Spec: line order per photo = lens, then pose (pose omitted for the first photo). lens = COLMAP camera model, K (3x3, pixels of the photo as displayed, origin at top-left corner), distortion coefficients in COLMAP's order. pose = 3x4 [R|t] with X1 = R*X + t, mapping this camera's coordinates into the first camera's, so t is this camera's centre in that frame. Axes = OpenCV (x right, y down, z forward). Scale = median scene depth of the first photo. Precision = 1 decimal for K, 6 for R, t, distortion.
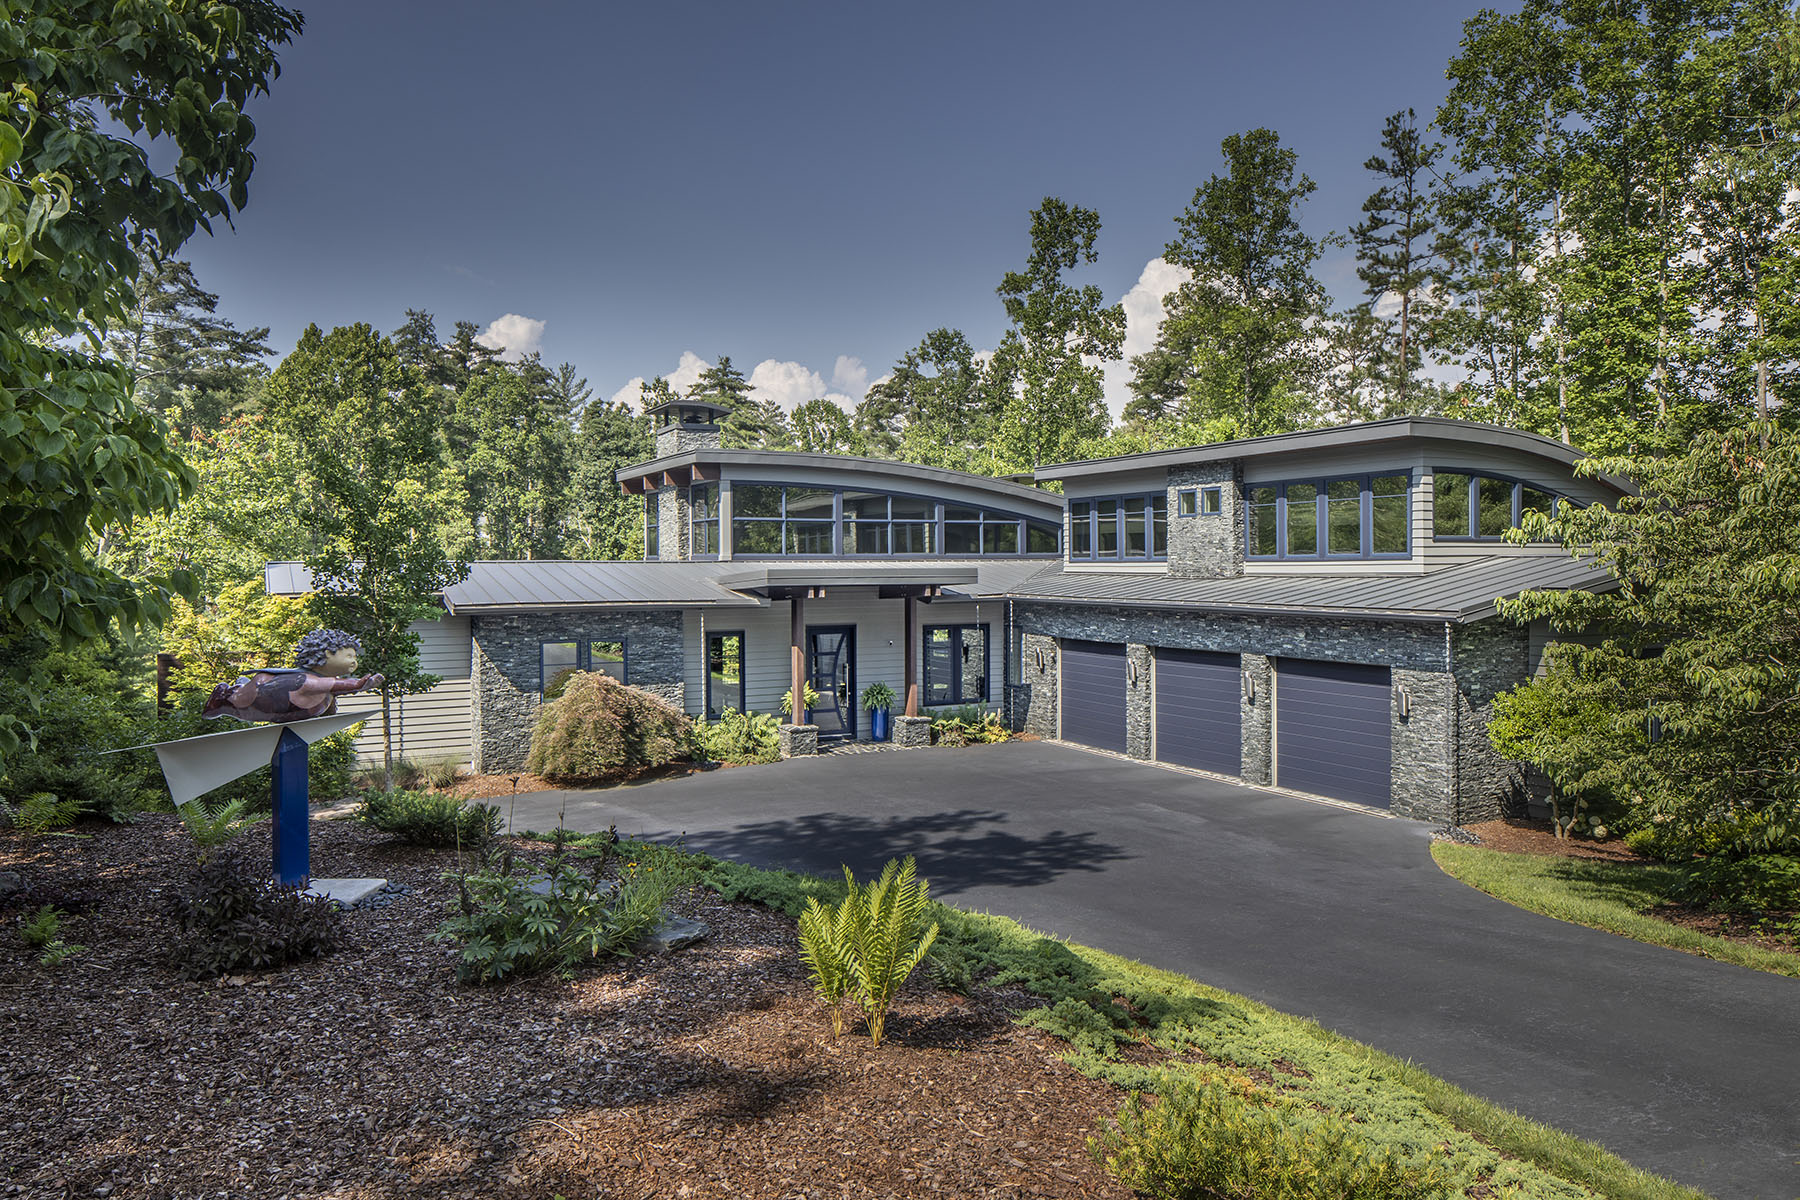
lens RADIAL K [[1238.0, 0, 841.8], [0, 1238.0, 560.2], [0, 0, 1]] dist [-0.003457, 0.000336]
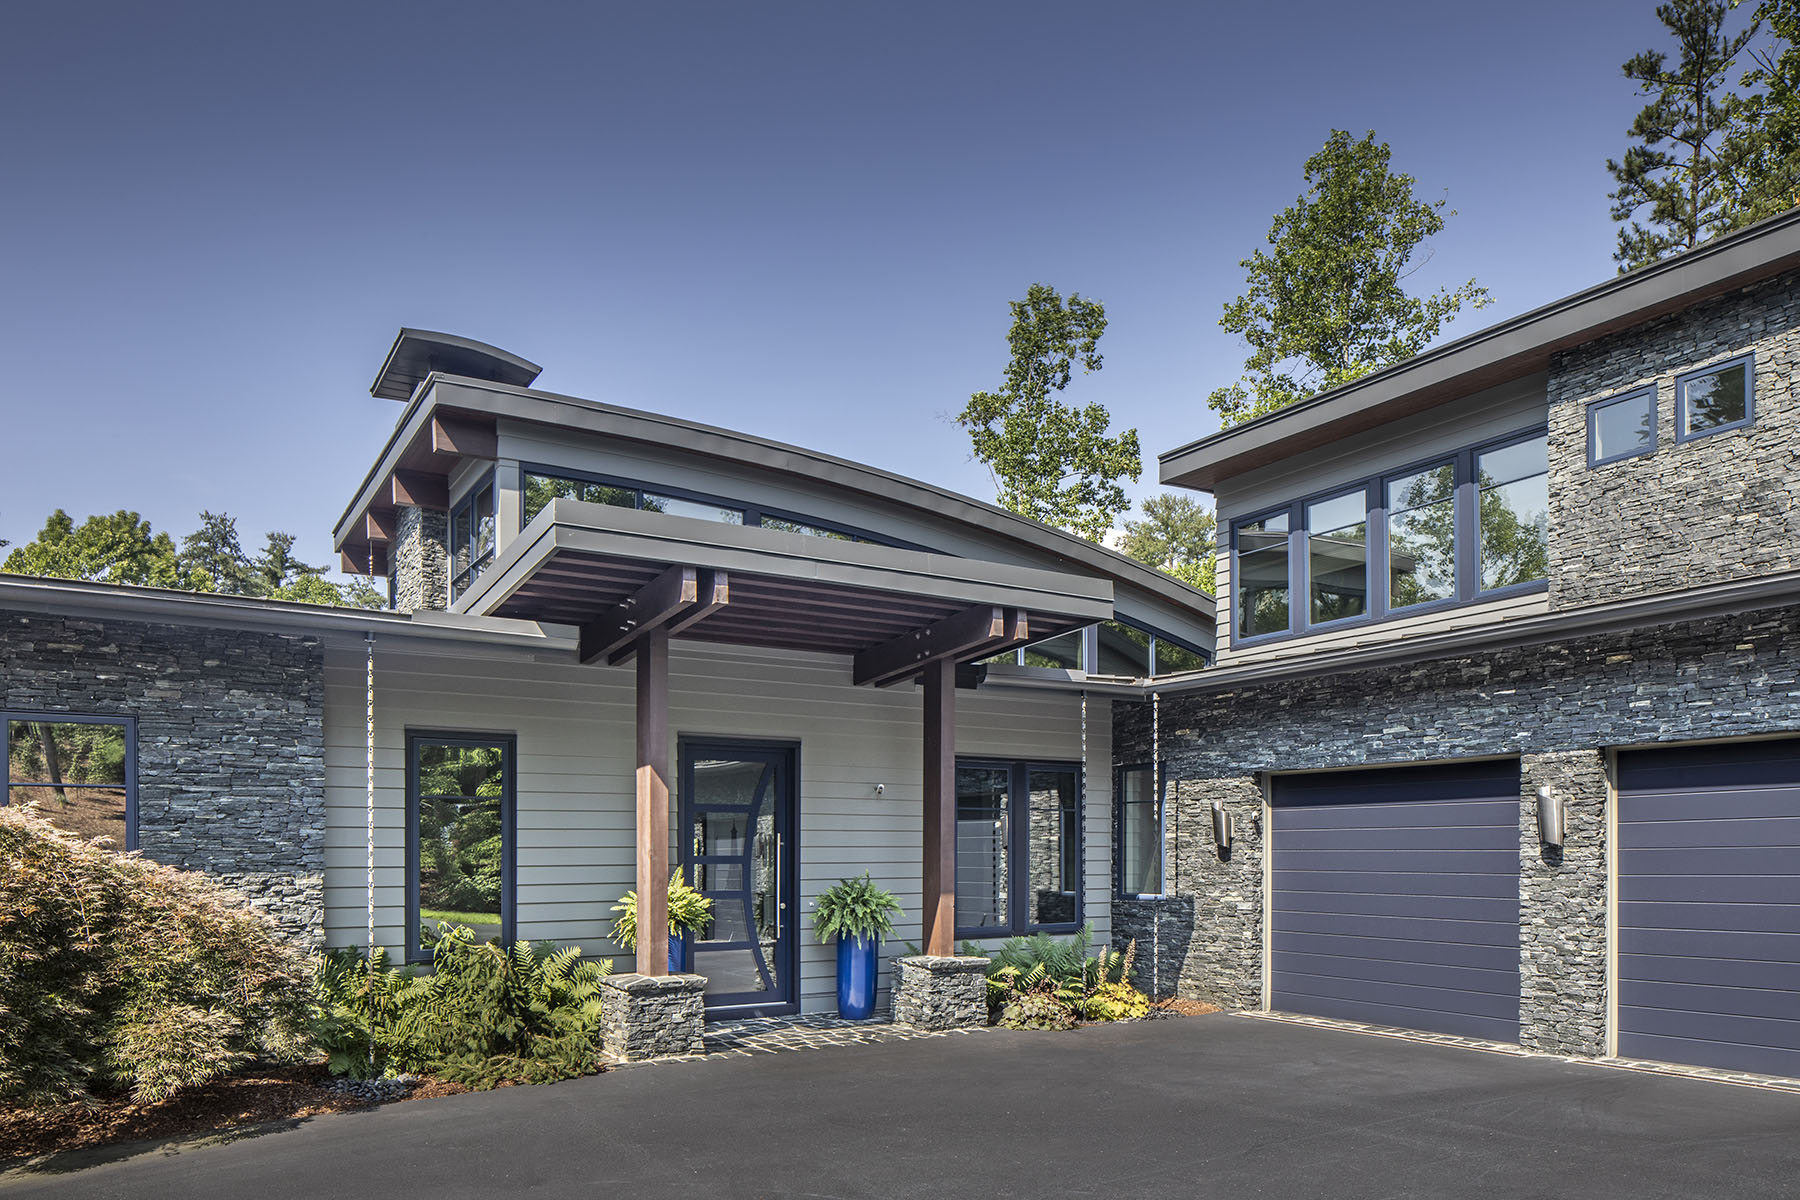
lens RADIAL K [[1285.6, 0, 898.9], [0, 1285.6, 825.0], [0, 0, 1]] dist [0.002564, 0.000653]
pose [[0.992174, 0.007947, 0.124610, -0.009524], [-0.005531, 0.999790, -0.019723, 0.089714], [-0.124740, 0.018880, 0.992010, 0.570029]]
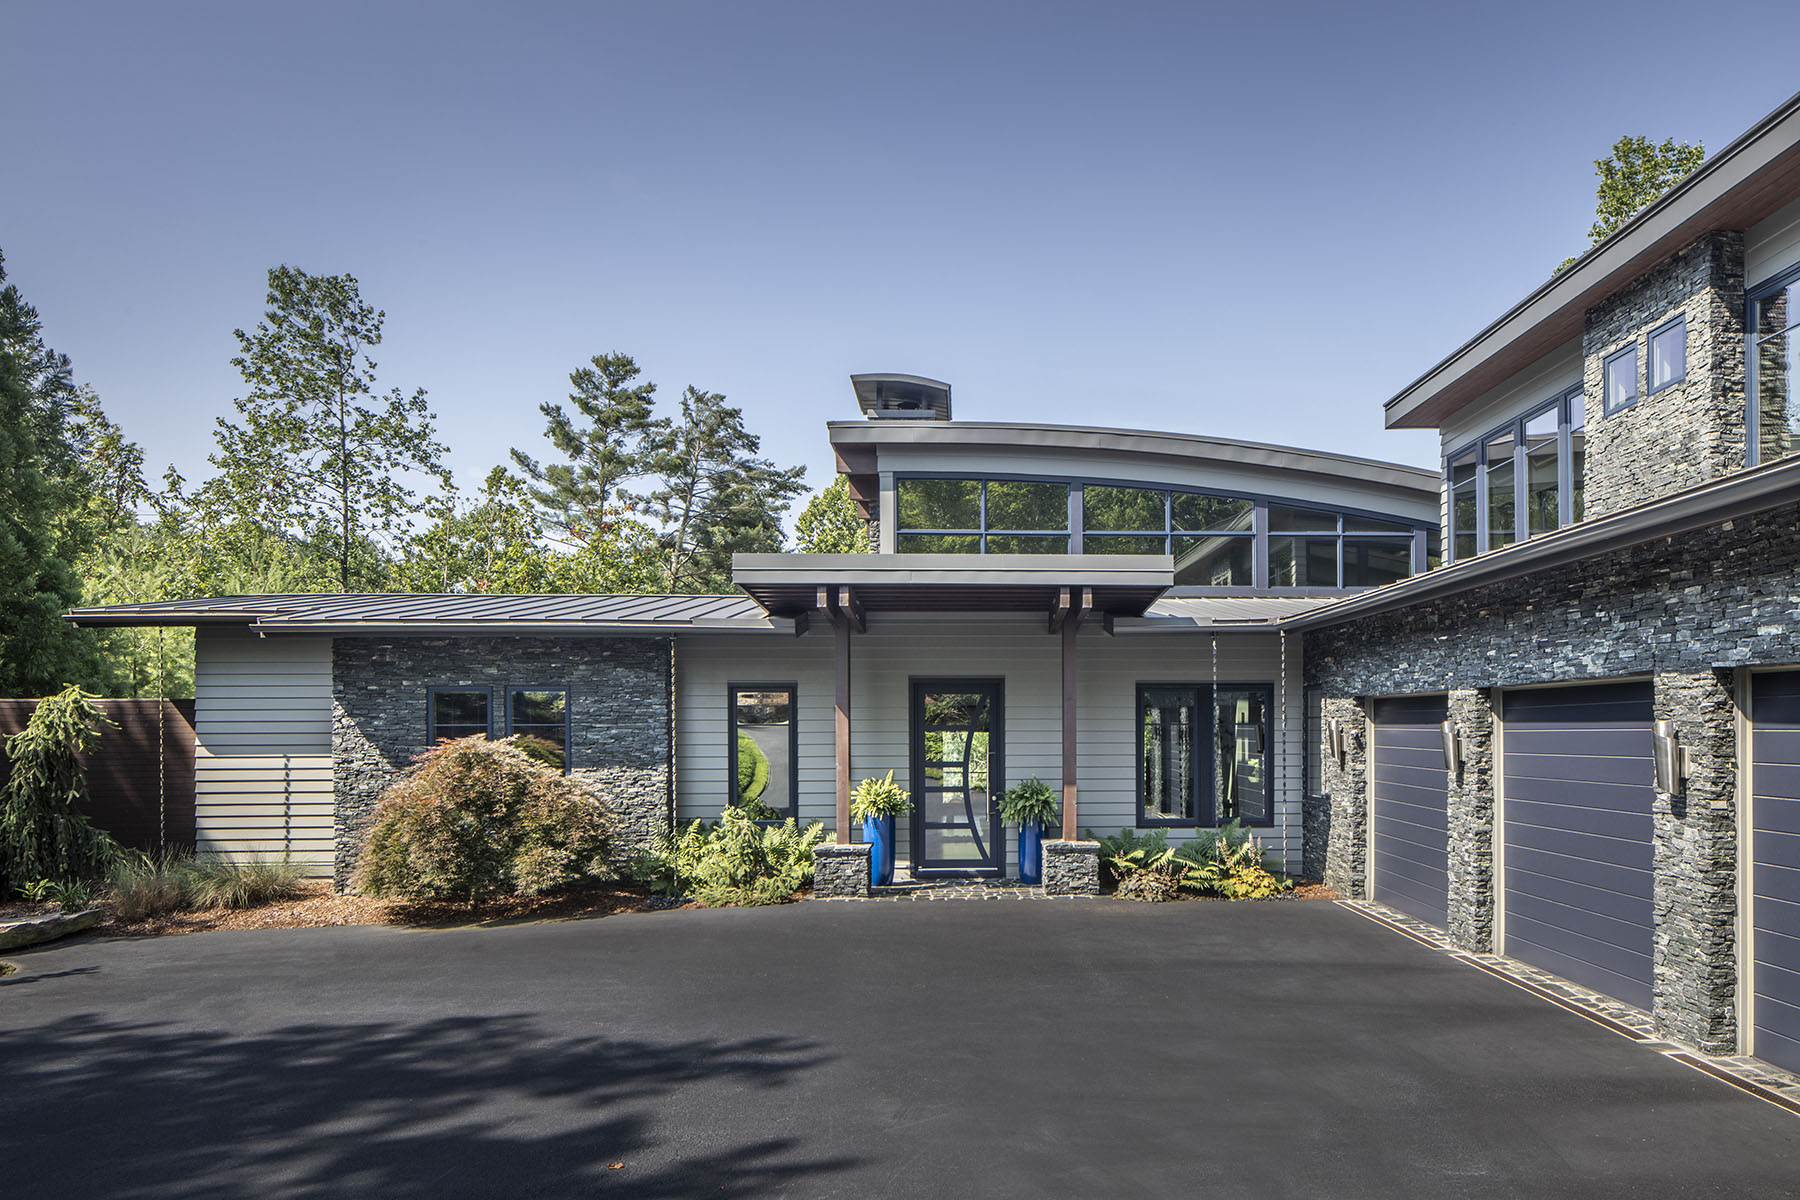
lens RADIAL K [[1238.9, 0, 961.9], [0, 1238.9, 714.8], [0, 0, 1]] dist [-0.004488, -0.002127]
pose [[0.919284, 0.002780, -0.393585, 0.222246], [-0.003375, 0.999994, -0.000821, 0.070221], [0.393580, 0.002083, 0.919288, 0.469578]]
